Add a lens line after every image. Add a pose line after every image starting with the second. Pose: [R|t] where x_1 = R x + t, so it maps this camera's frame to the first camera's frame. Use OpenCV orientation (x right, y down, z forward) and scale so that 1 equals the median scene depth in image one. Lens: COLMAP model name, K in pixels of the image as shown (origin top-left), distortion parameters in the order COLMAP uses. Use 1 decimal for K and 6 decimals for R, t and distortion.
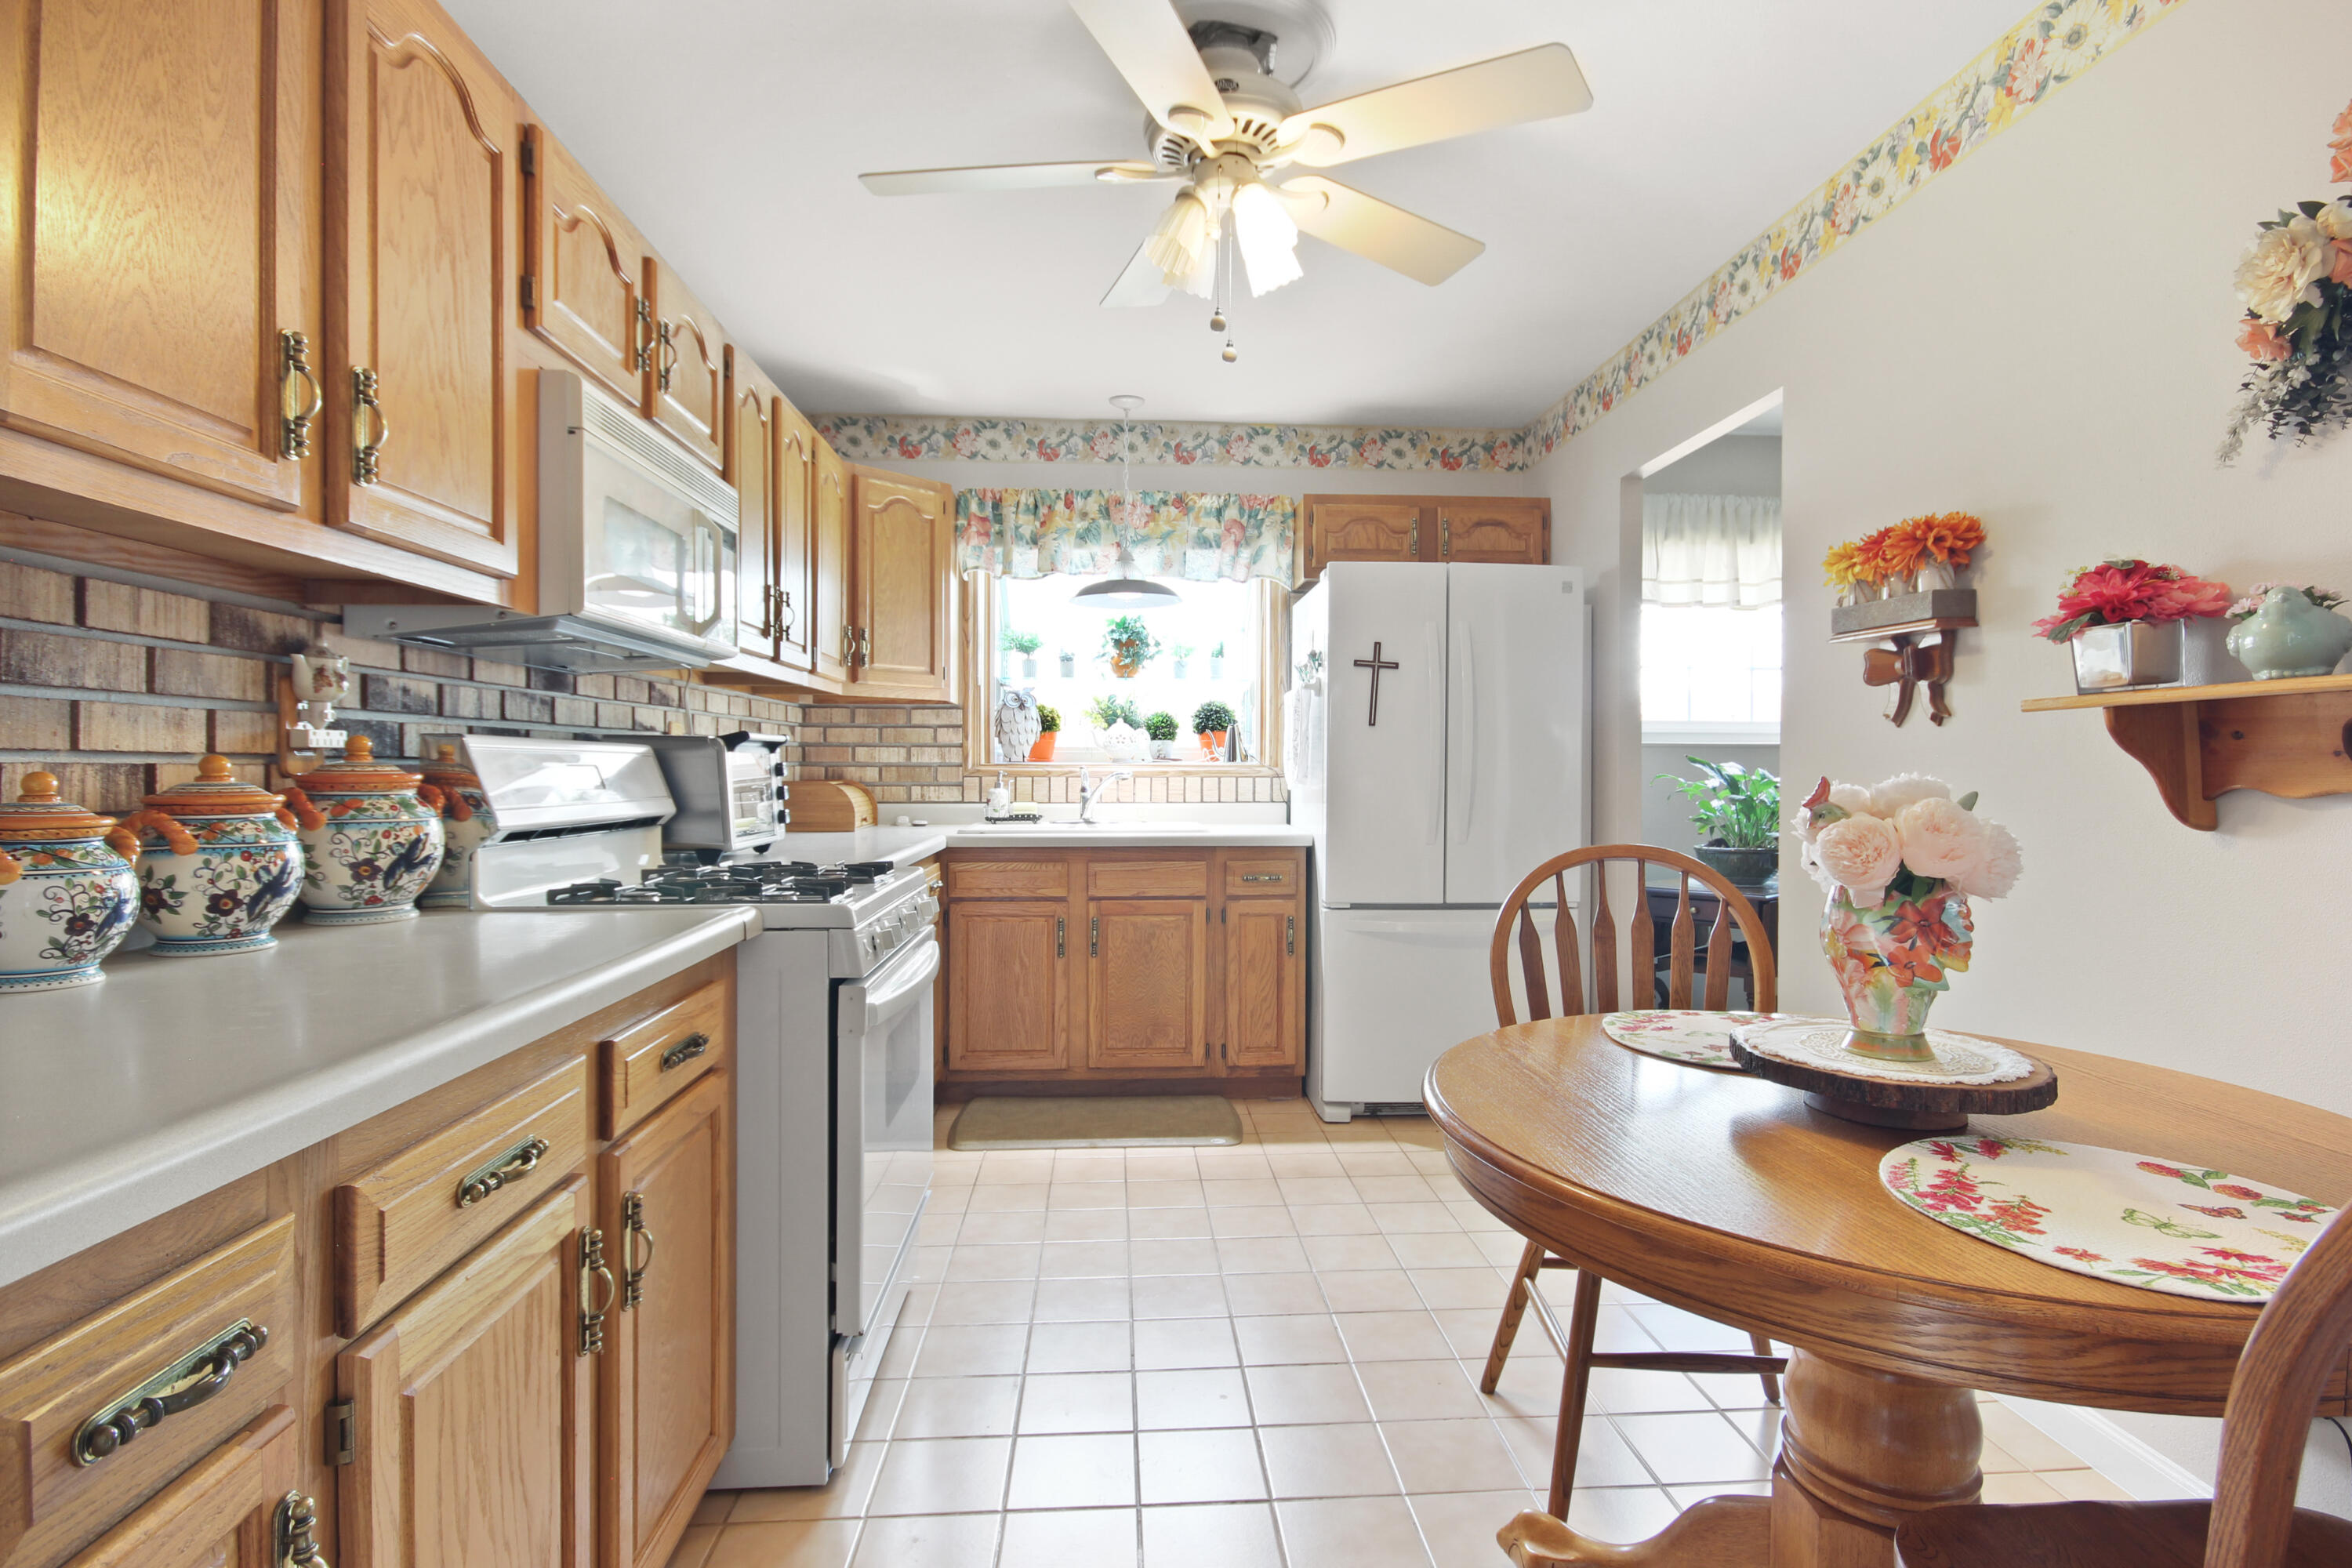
lens RADIAL K [[1162.6, 0, 1178.5], [0, 1162.6, 782.2], [0, 0, 1]] dist [0.002988, -0.000032]
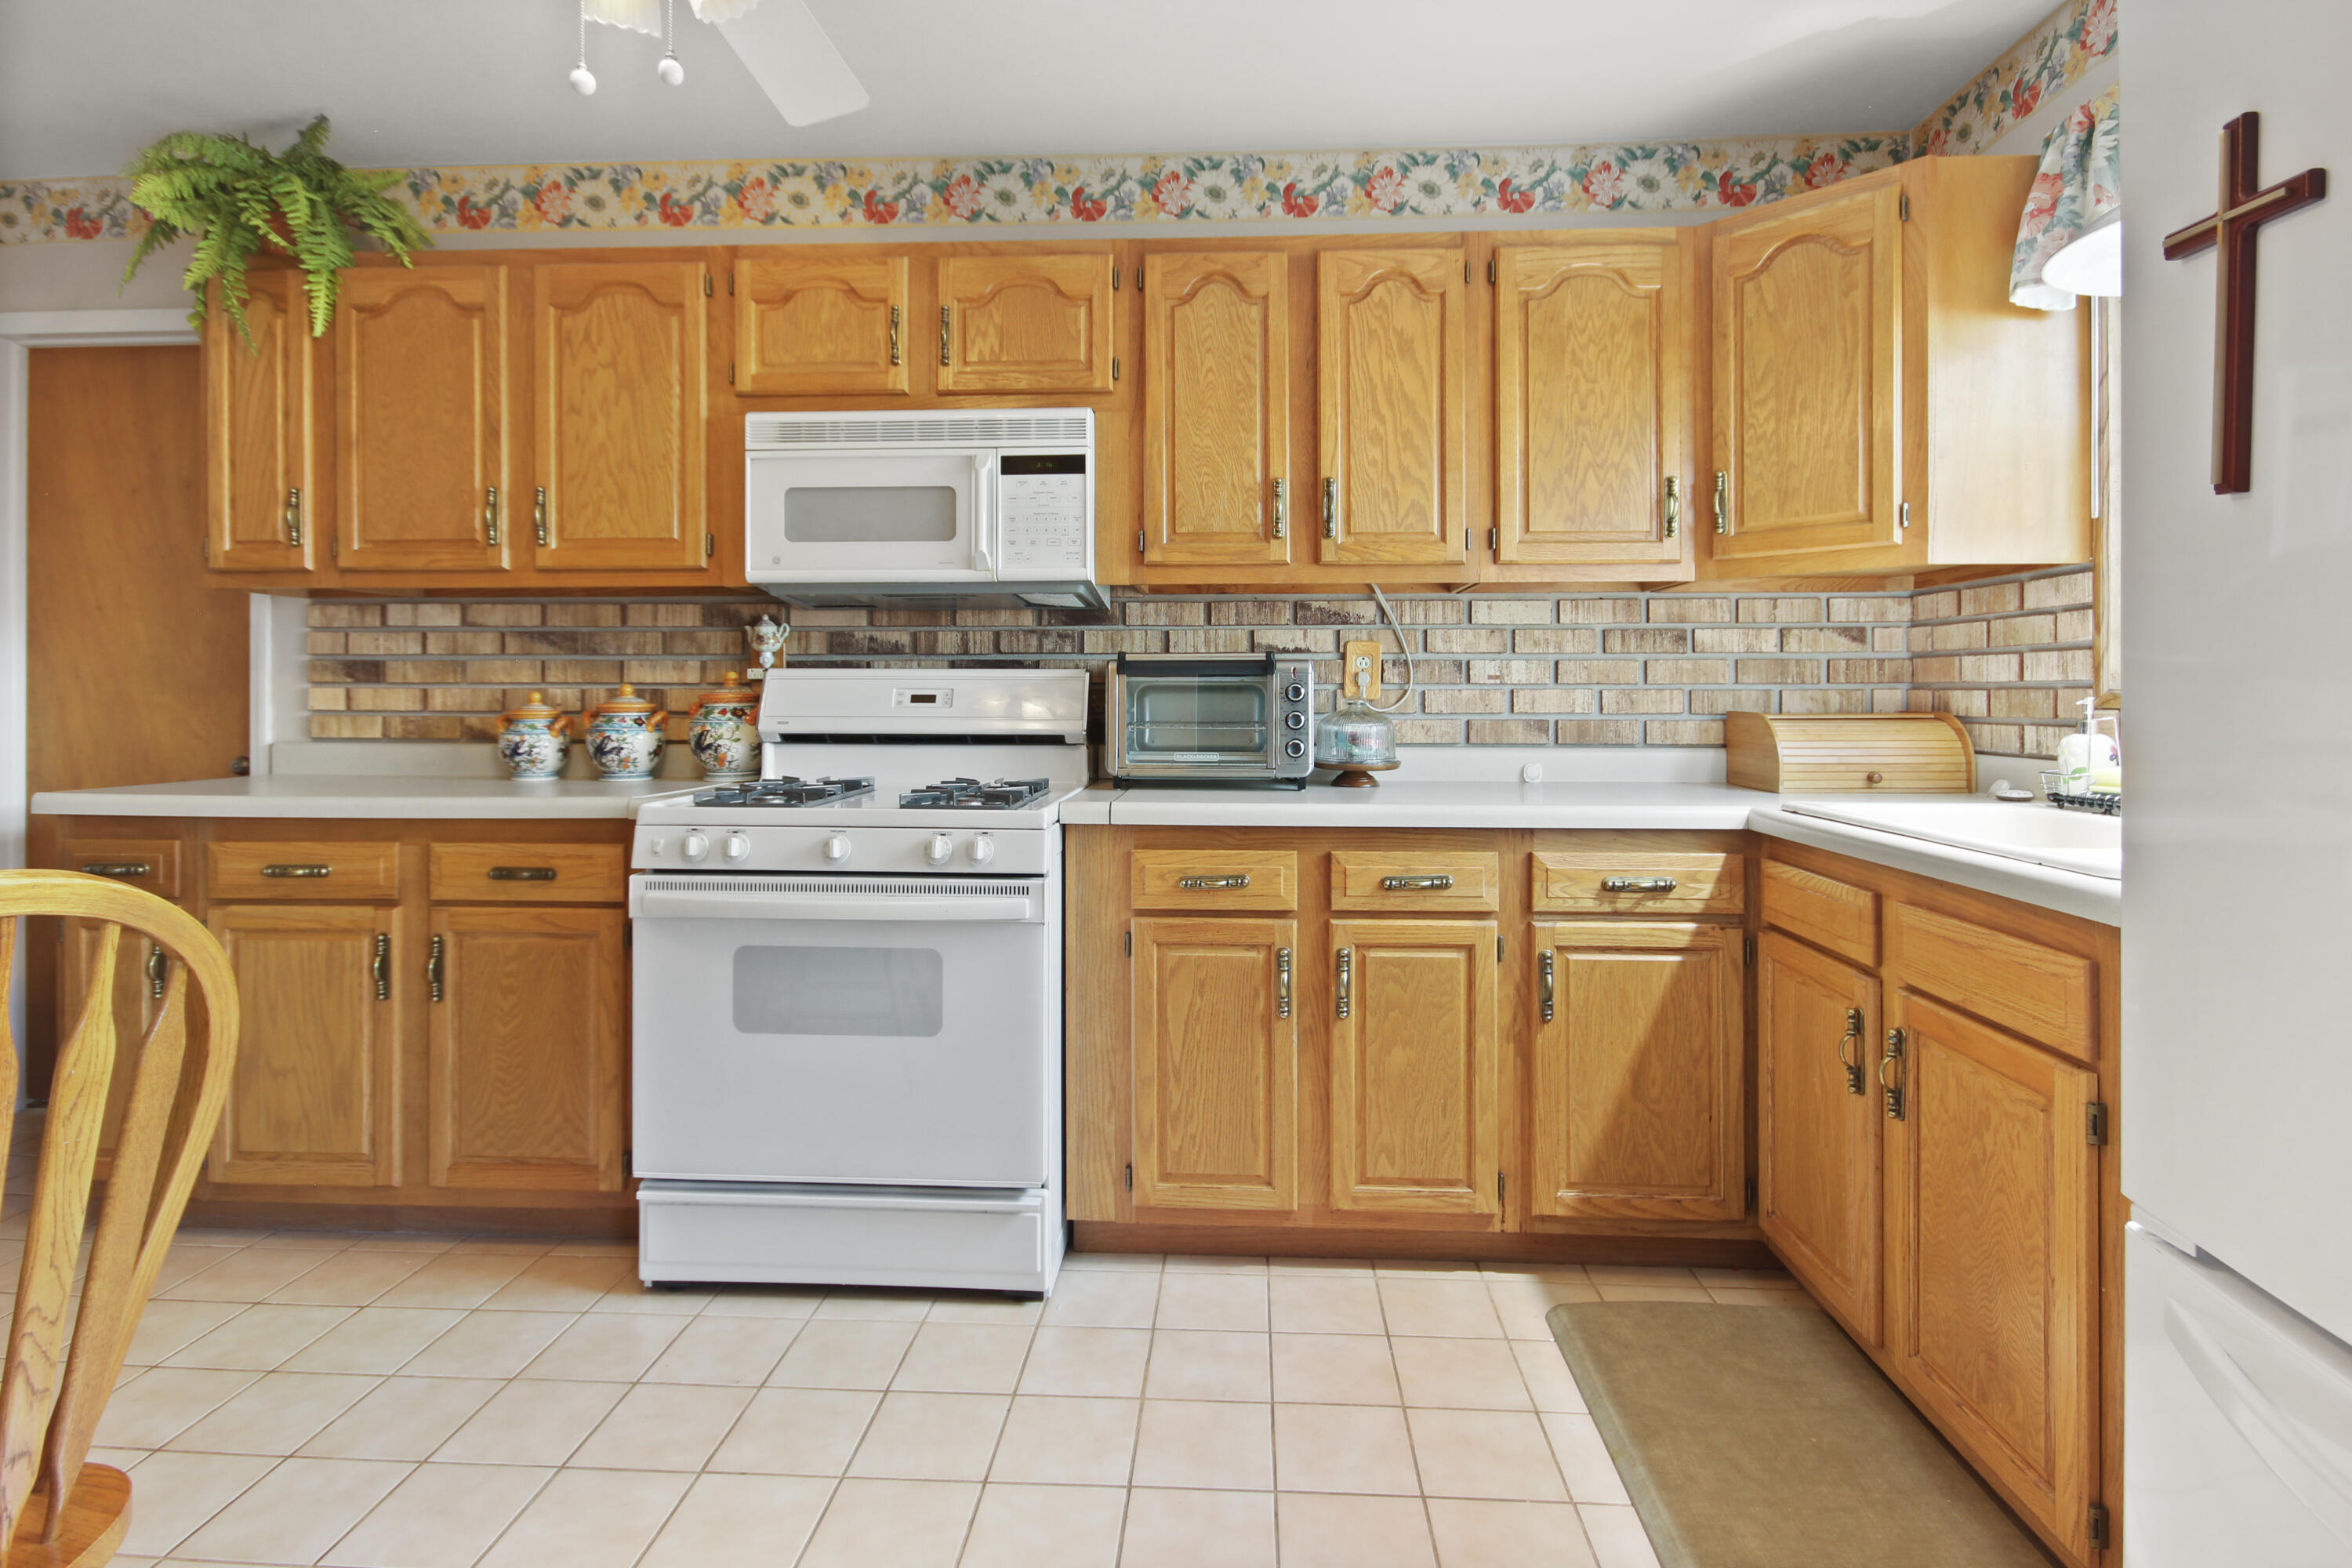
lens RADIAL K [[1162.6, 0, 1203.3], [0, 1162.6, 689.4], [0, 0, 1]] dist [0.002988, -0.000032]
pose [[-0.093000, -0.006693, -0.995644, 0.340096], [-0.014083, 0.999886, -0.005406, -0.005065], [0.995567, 0.013519, -0.093083, 0.676392]]
